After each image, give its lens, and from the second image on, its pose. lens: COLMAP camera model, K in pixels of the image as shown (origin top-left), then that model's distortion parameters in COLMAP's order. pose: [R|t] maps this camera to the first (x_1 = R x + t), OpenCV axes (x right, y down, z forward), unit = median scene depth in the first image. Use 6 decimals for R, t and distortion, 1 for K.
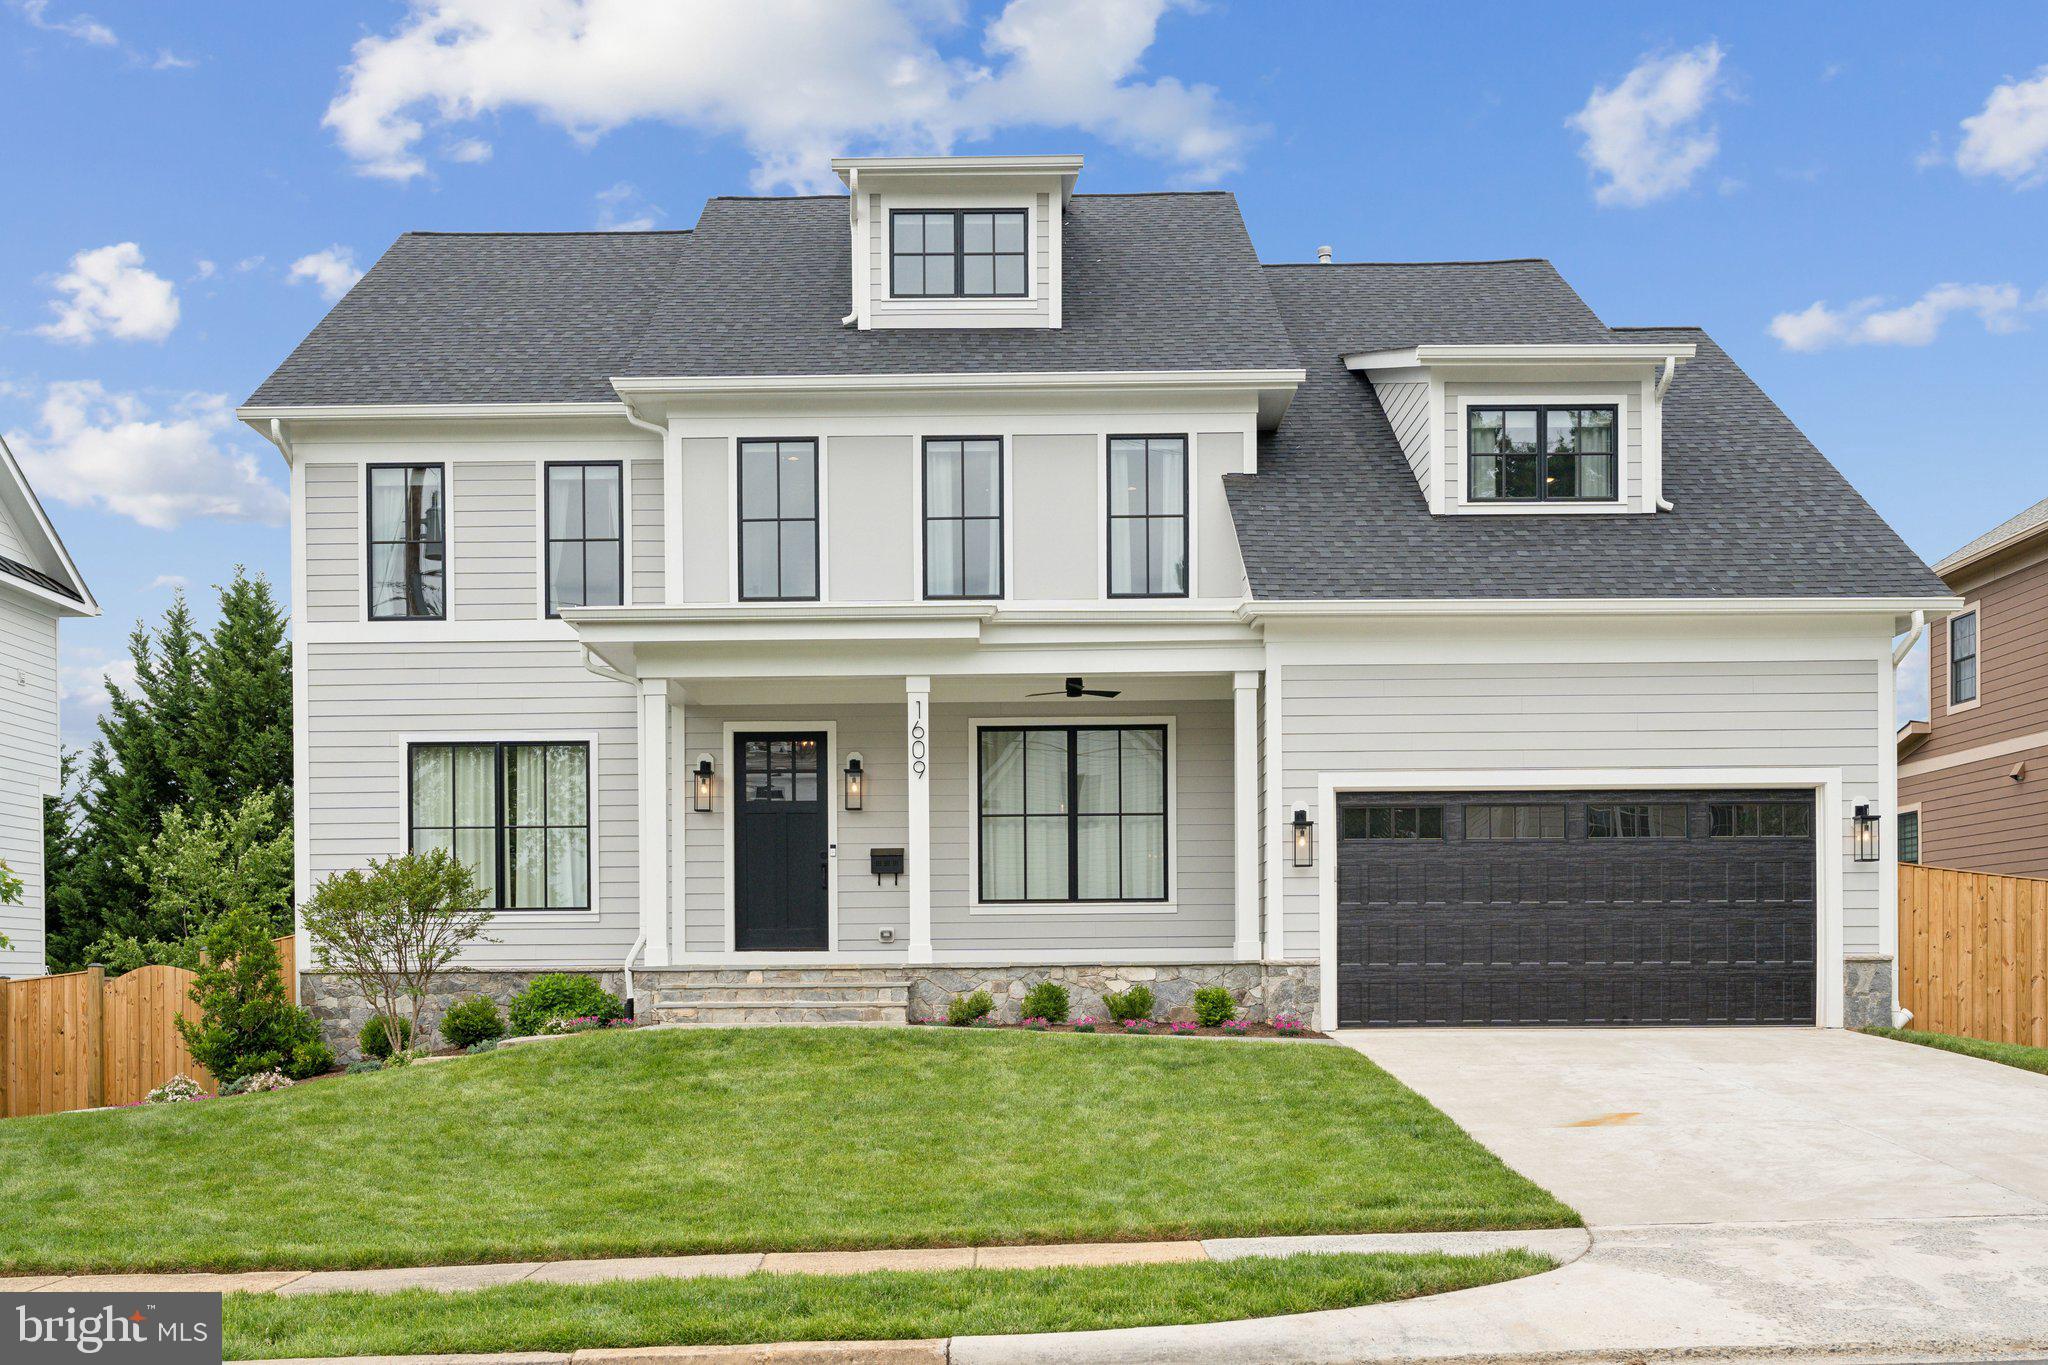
lens RADIAL K [[1967.5, 0, 1024.0], [0, 1967.5, 682.5], [0, 0, 1]] dist [0.002570, -0.012727]
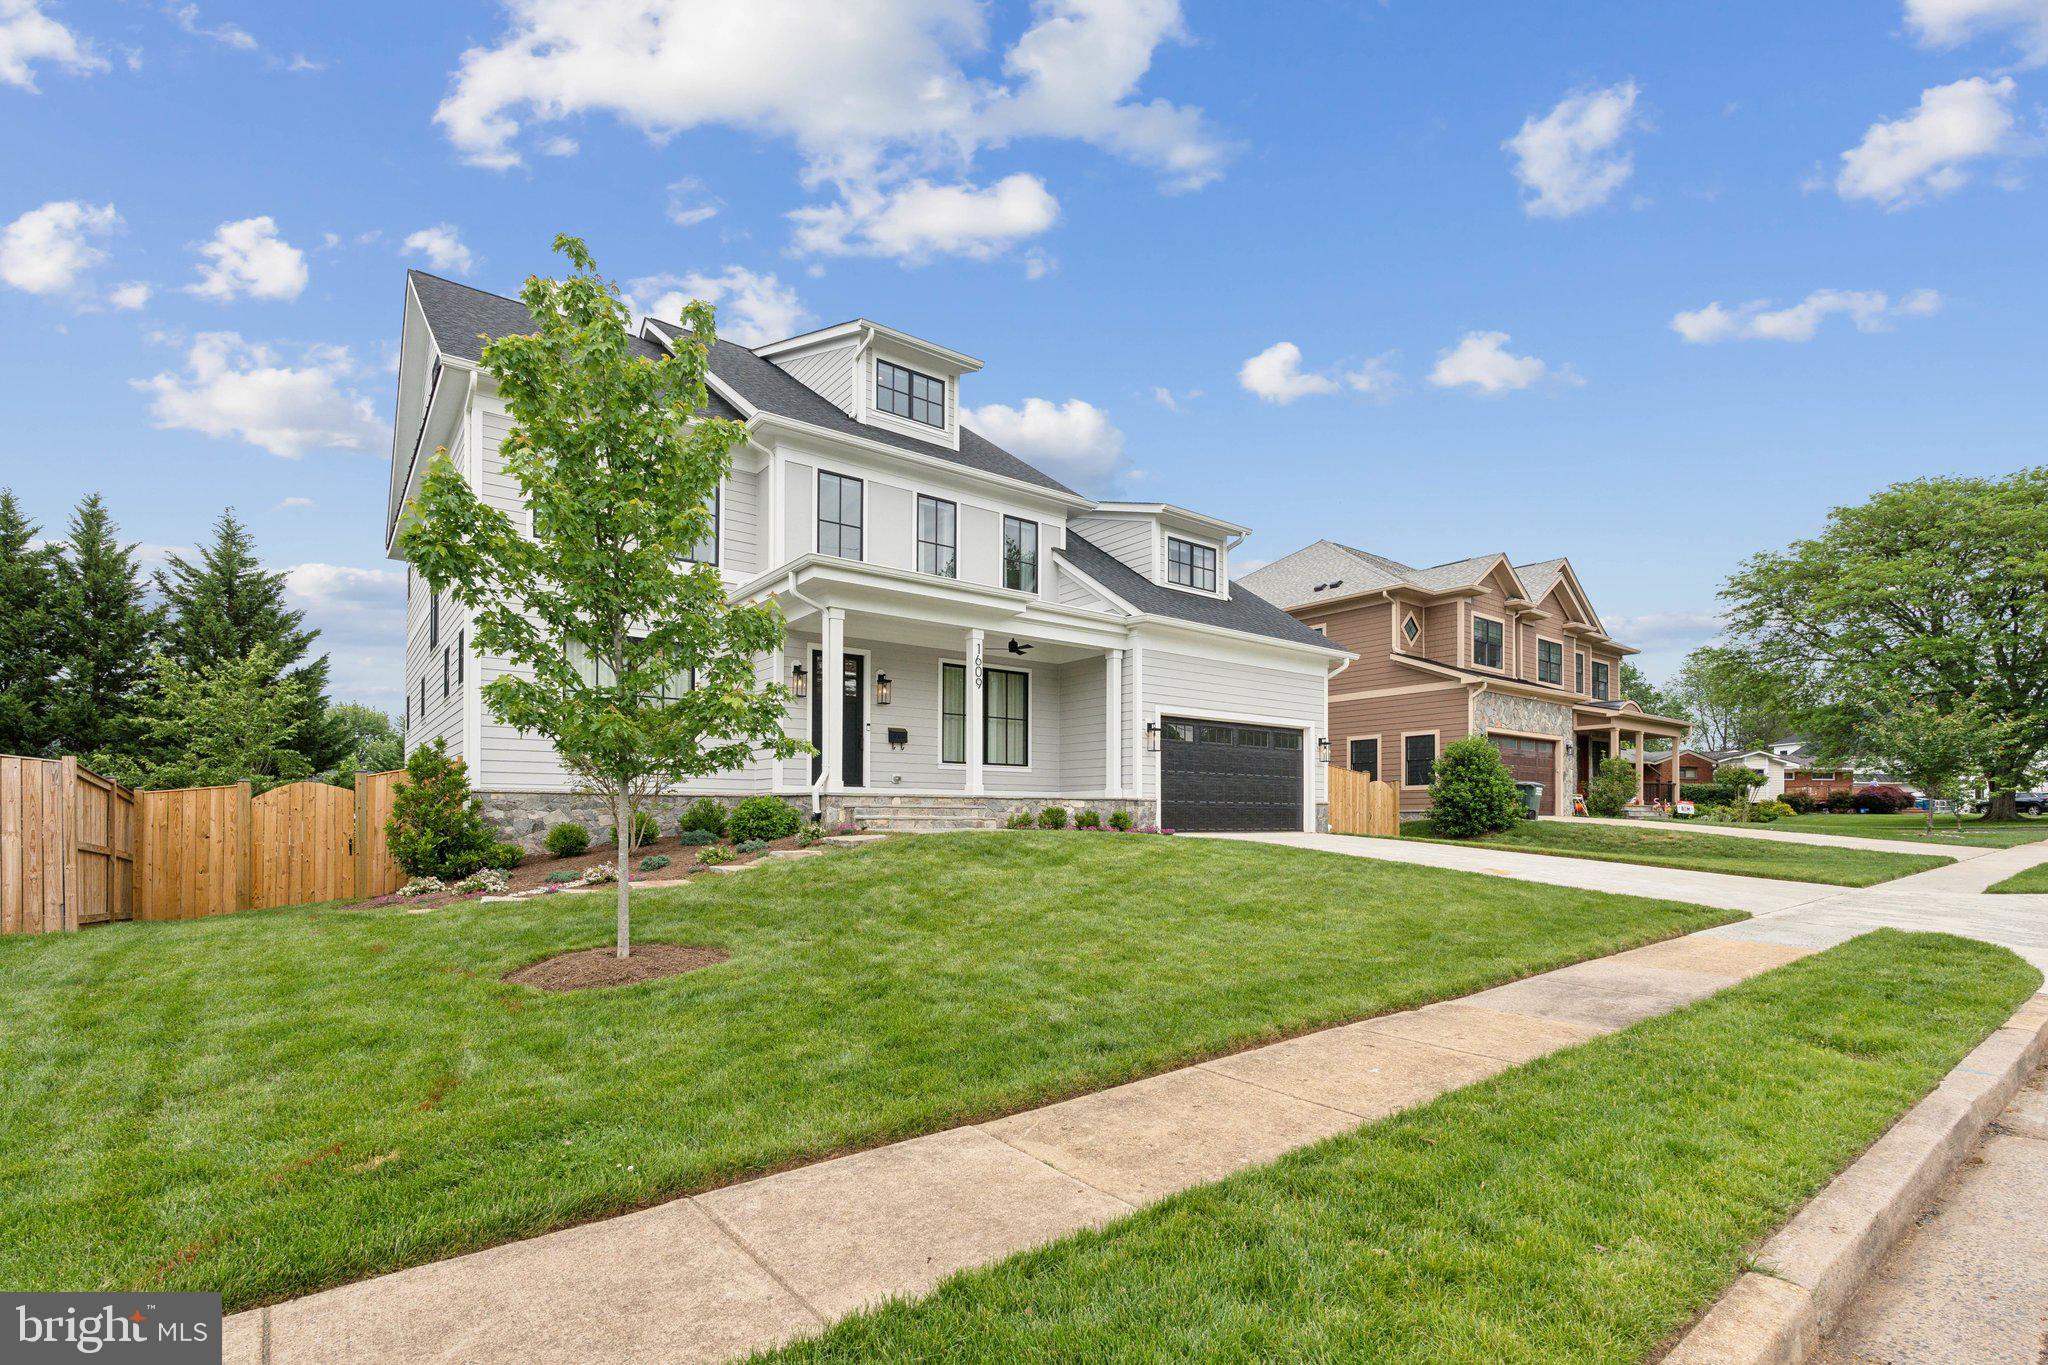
lens RADIAL K [[911.2, 0, 1024.0], [0, 911.2, 682.5], [0, 0, 1]] dist [0.000044, -0.000205]
pose [[0.801885, 0.099082, 0.589205, -0.447457], [-0.099890, 0.994506, -0.031293, 0.058596], [-0.589069, -0.033762, 0.807377, 0.299556]]
